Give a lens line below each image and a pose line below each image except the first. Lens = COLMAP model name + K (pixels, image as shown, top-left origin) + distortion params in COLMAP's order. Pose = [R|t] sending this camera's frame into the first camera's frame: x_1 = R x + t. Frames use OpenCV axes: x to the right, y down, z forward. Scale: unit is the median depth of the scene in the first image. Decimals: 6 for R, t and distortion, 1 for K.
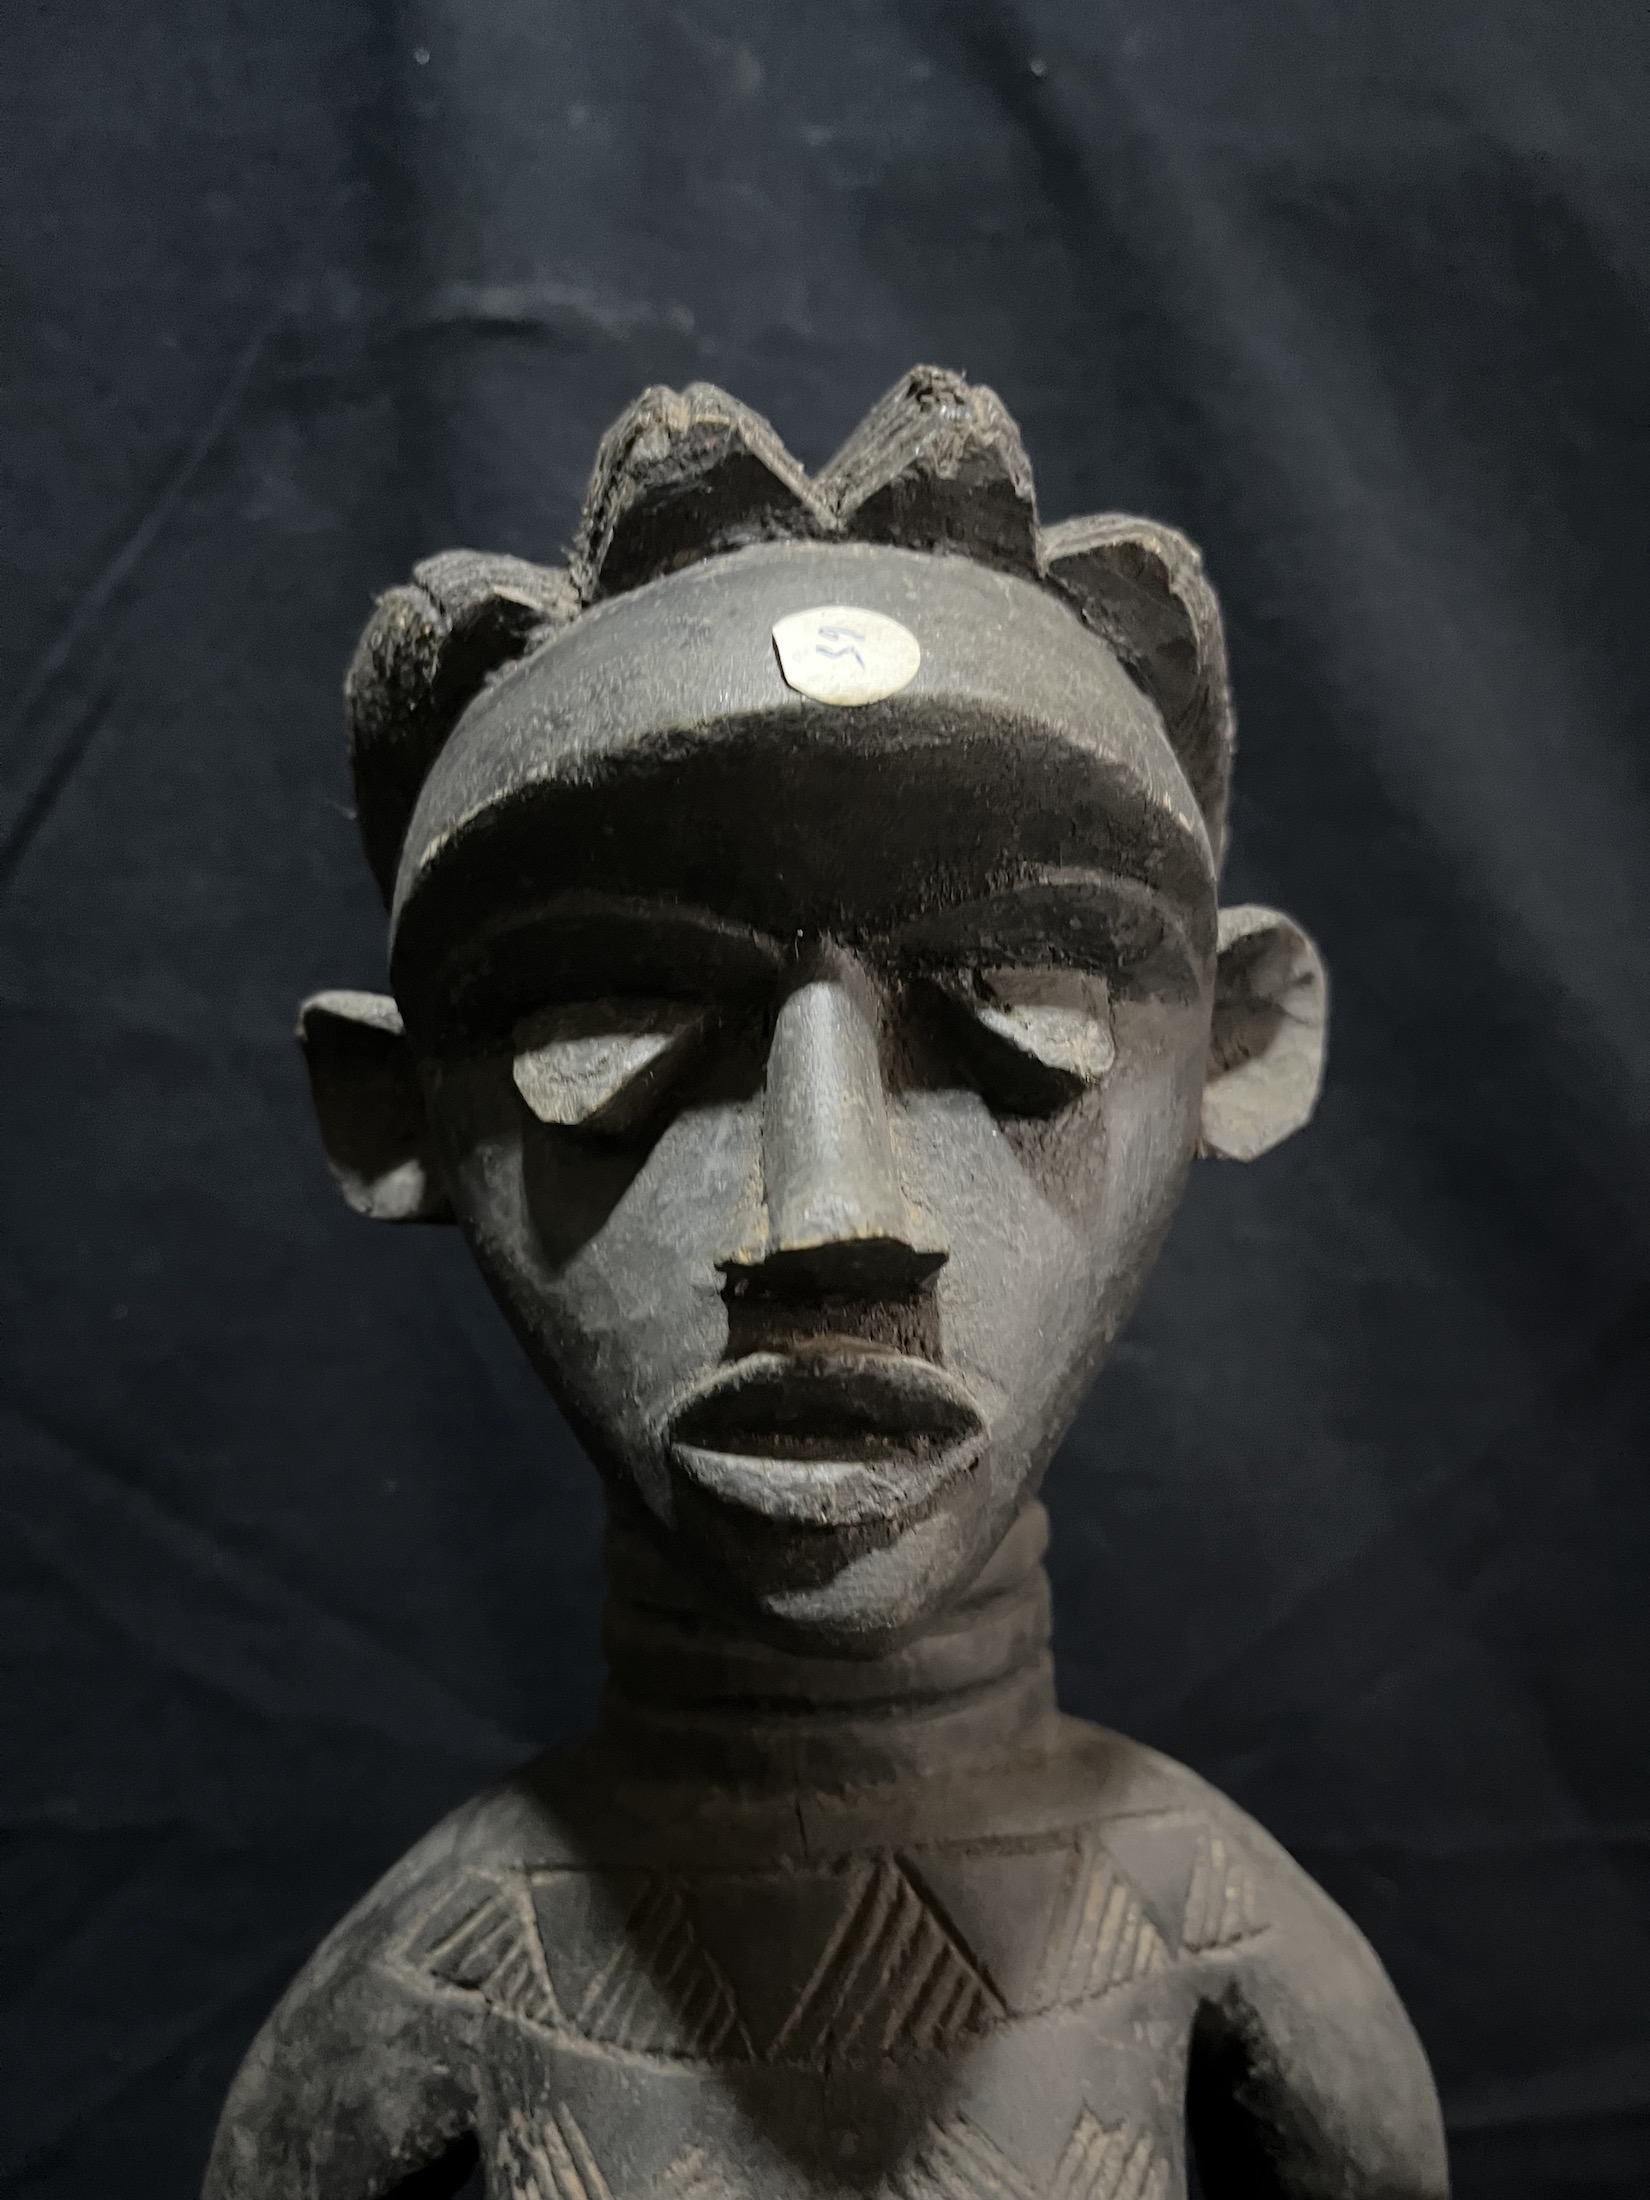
lens RADIAL K [[1660.8, 0, 825.1], [0, 1660.8, 1111.3], [0, 0, 1]] dist [0.037129, -0.070787]
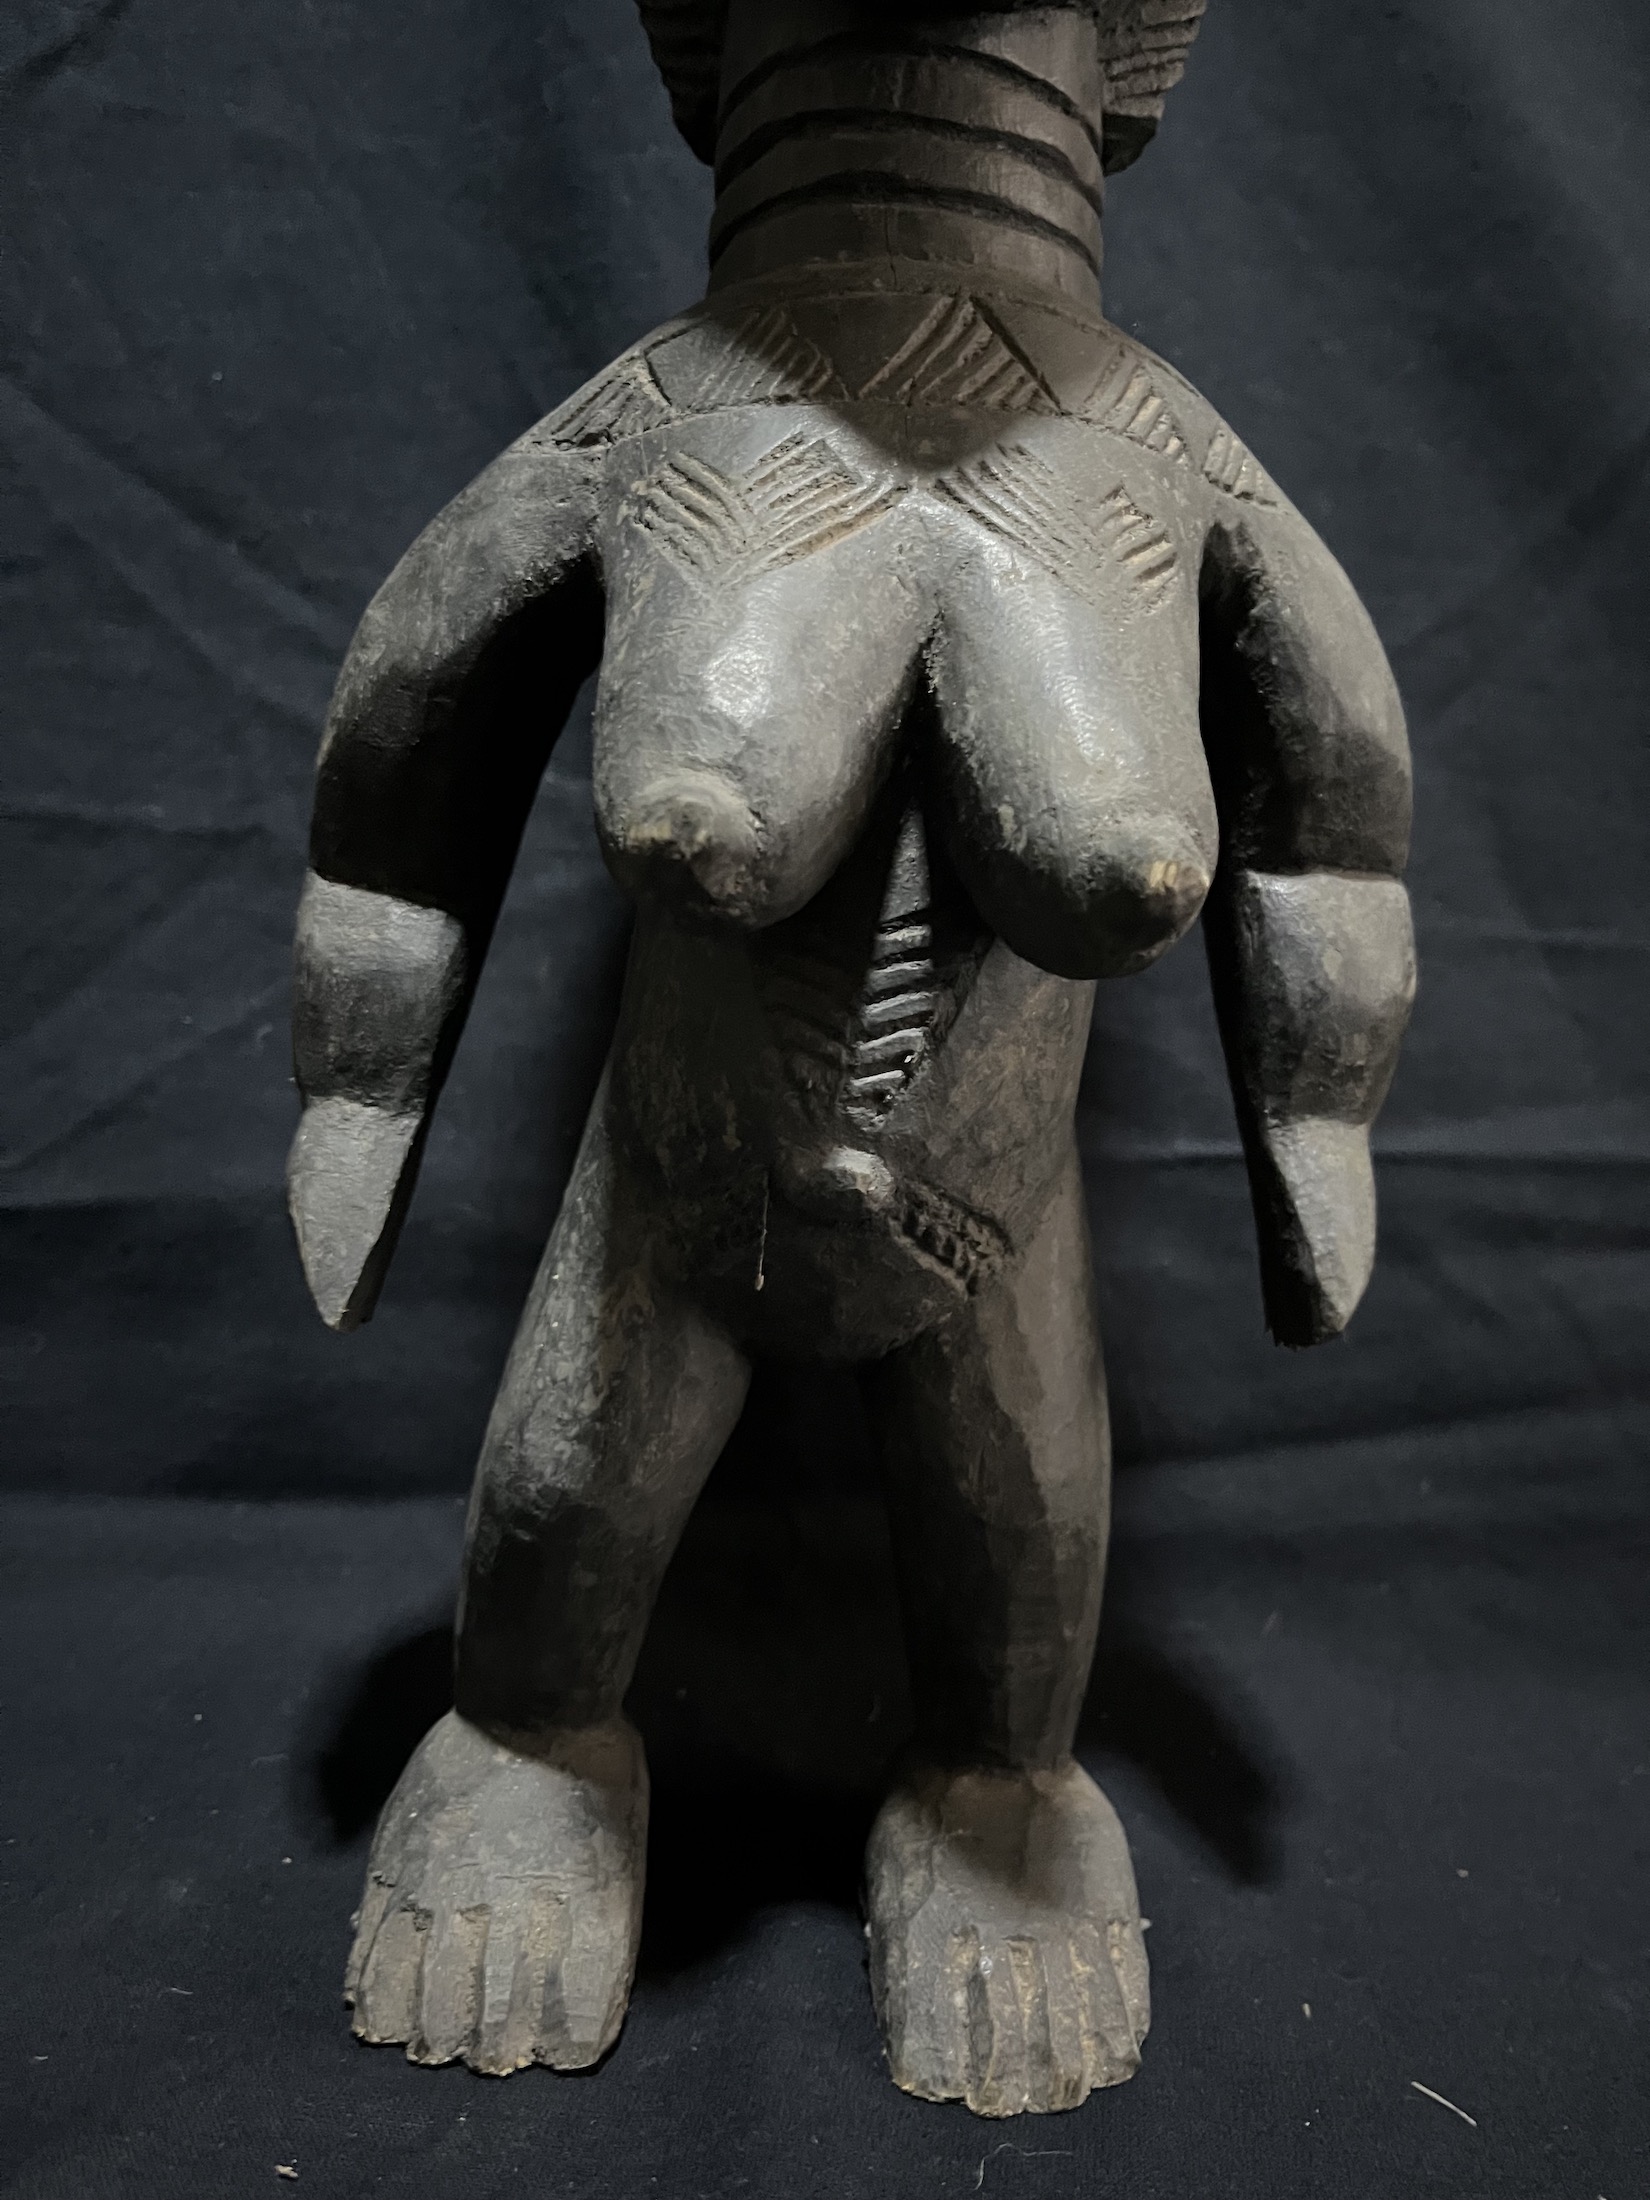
lens RADIAL K [[1660.8, 0, 825.1], [0, 1660.8, 1111.3], [0, 0, 1]] dist [0.037129, -0.070787]
pose [[0.997798, 0.061566, 0.024669, -0.050469], [-0.062458, 0.997354, 0.037215, 0.923237], [-0.022313, -0.038674, 0.999003, -0.175934]]
